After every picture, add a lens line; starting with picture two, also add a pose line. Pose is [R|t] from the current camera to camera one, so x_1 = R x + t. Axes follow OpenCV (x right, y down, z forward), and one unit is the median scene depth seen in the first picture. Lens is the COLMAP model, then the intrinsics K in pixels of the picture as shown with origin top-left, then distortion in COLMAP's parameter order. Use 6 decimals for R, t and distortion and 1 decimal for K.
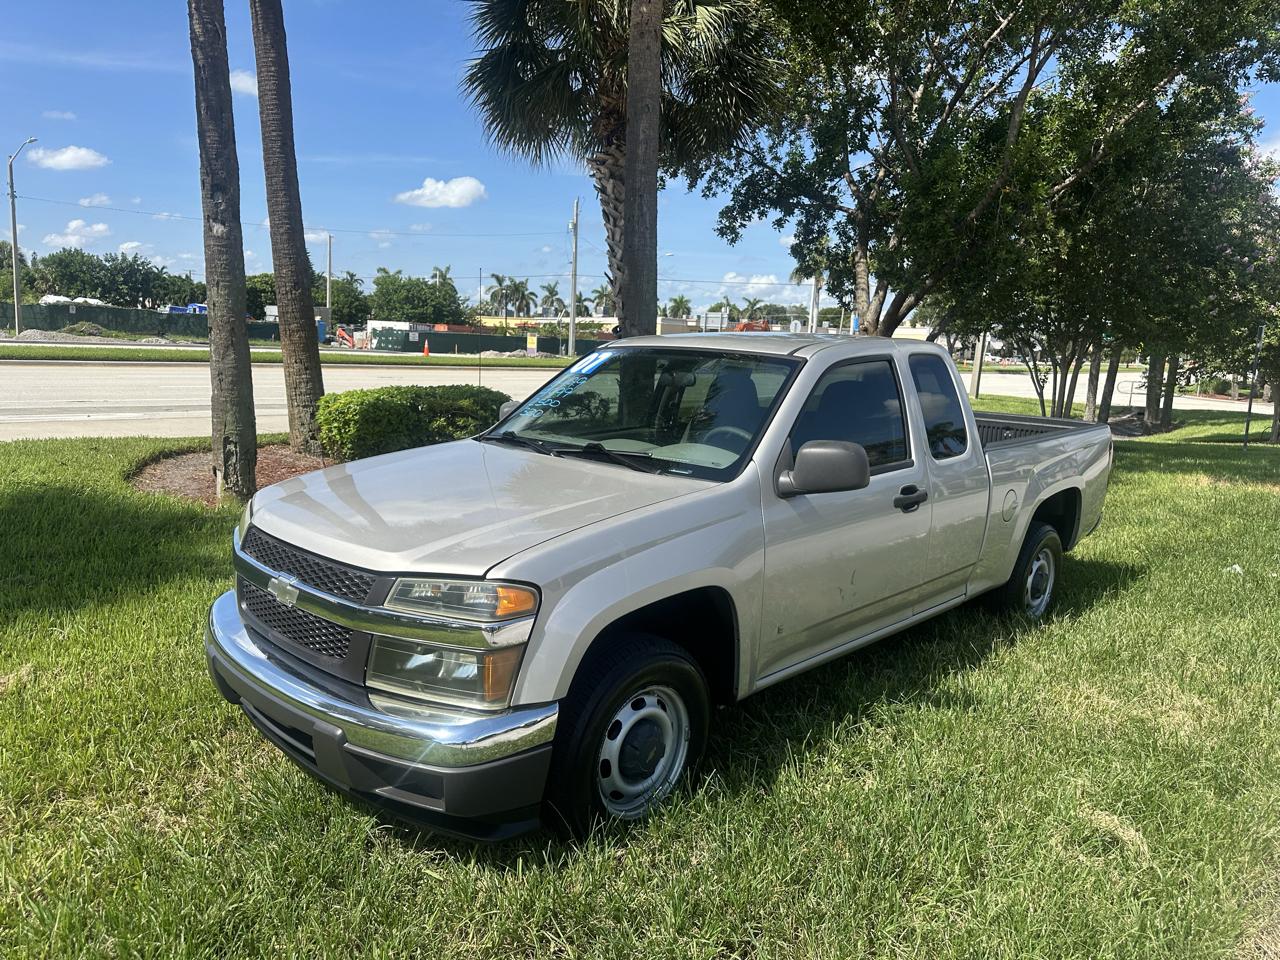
lens RADIAL K [[926.7, 0, 636.8], [0, 926.7, 476.5], [0, 0, 1]] dist [0.022636, -0.029802]
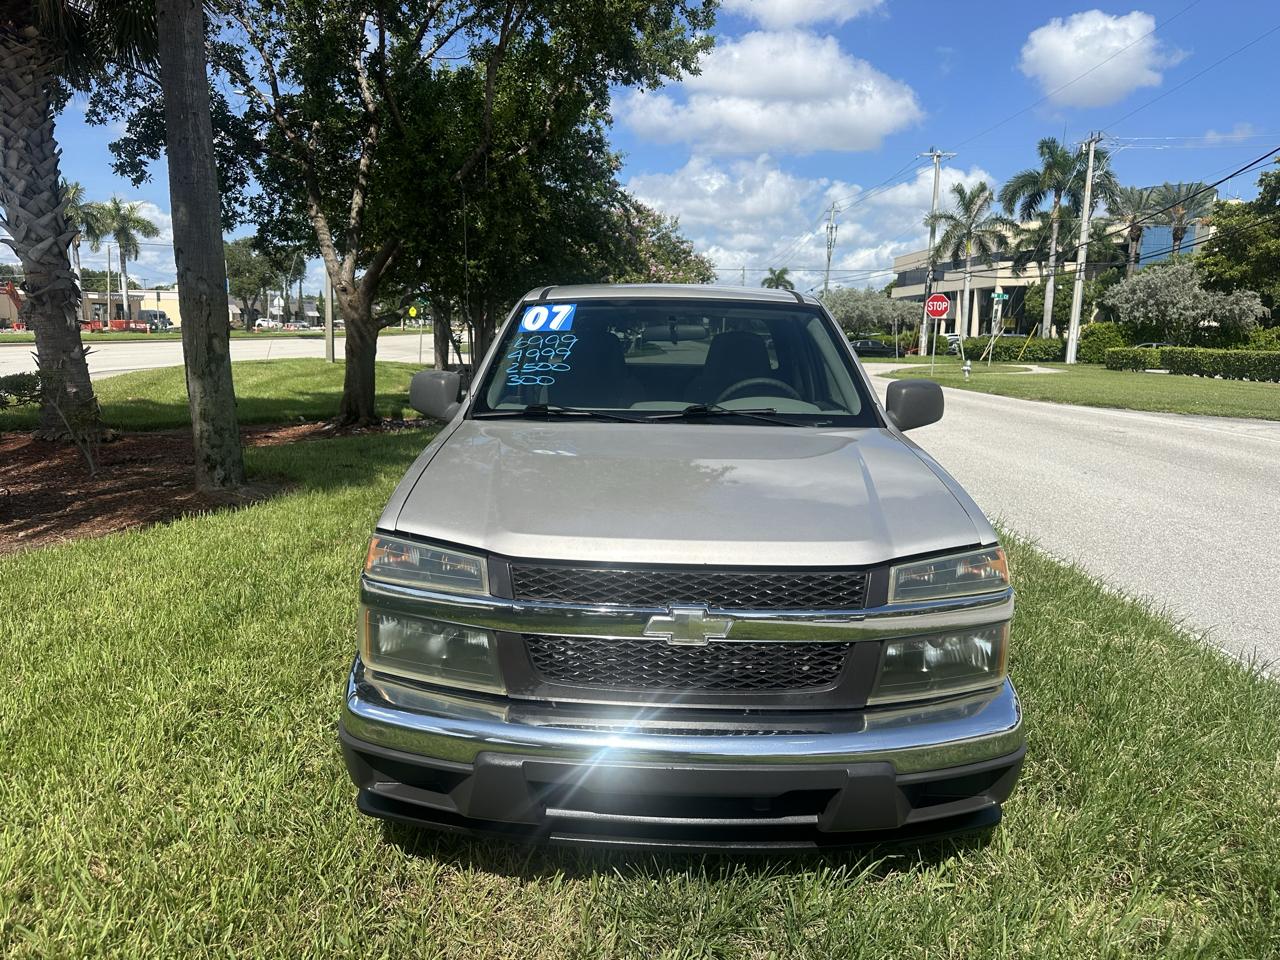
lens RADIAL K [[926.7, 0, 615.9], [0, 926.7, 488.6], [0, 0, 1]] dist [0.022636, -0.029802]
pose [[0.740204, -0.132526, 0.659193, -0.295776], [0.100371, 0.991177, 0.086562, -0.017559], [-0.664849, 0.002090, 0.746975, 0.163870]]
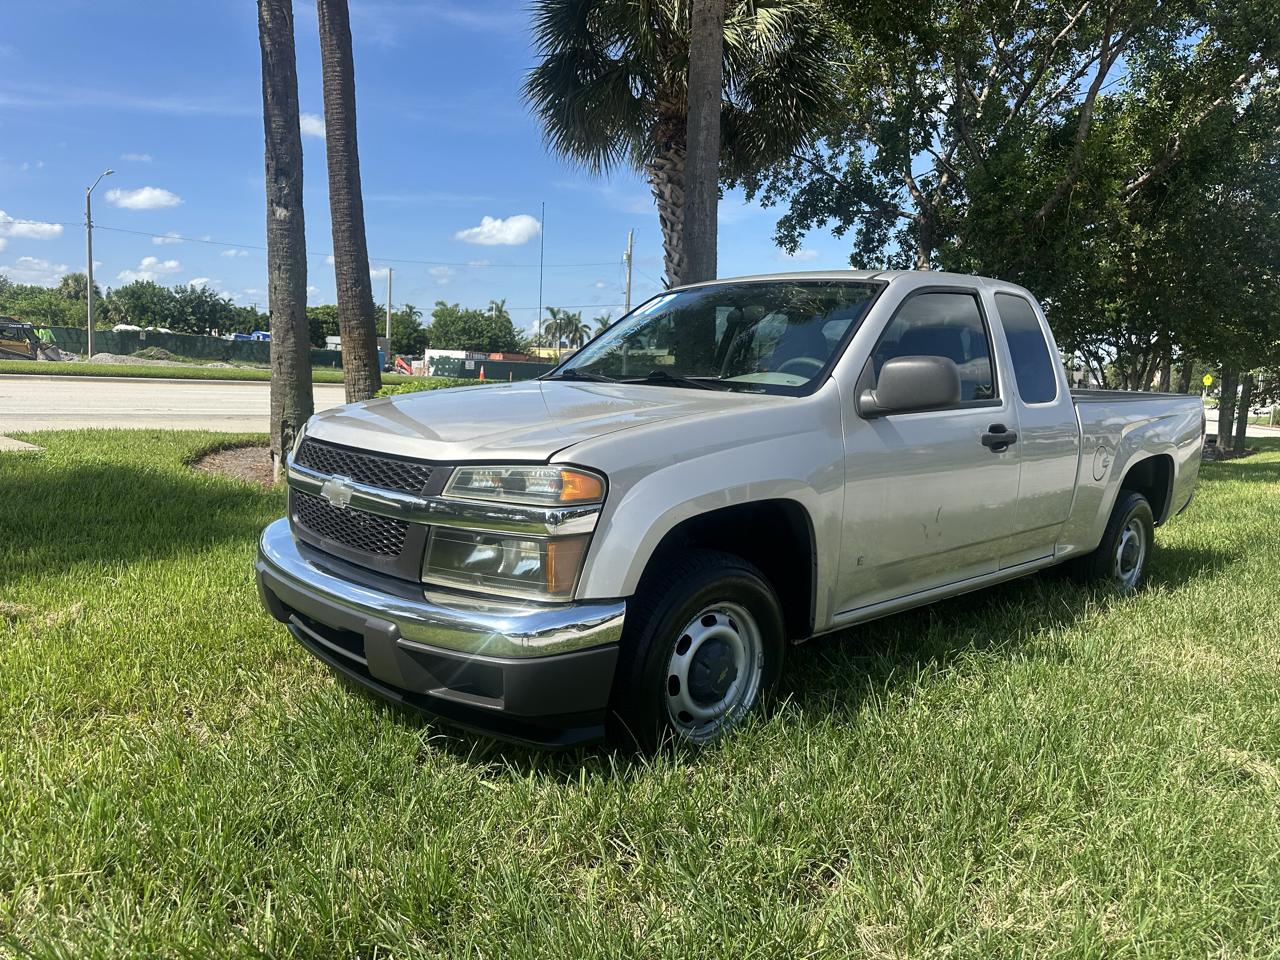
lens RADIAL K [[926.7, 0, 641.3], [0, 926.7, 478.9], [0, 0, 1]] dist [0.022636, -0.029802]
pose [[0.998686, 0.009237, -0.050403, -0.007084], [-0.010941, 0.999374, -0.033640, 0.045174], [0.050061, 0.034148, 0.998162, 0.022603]]
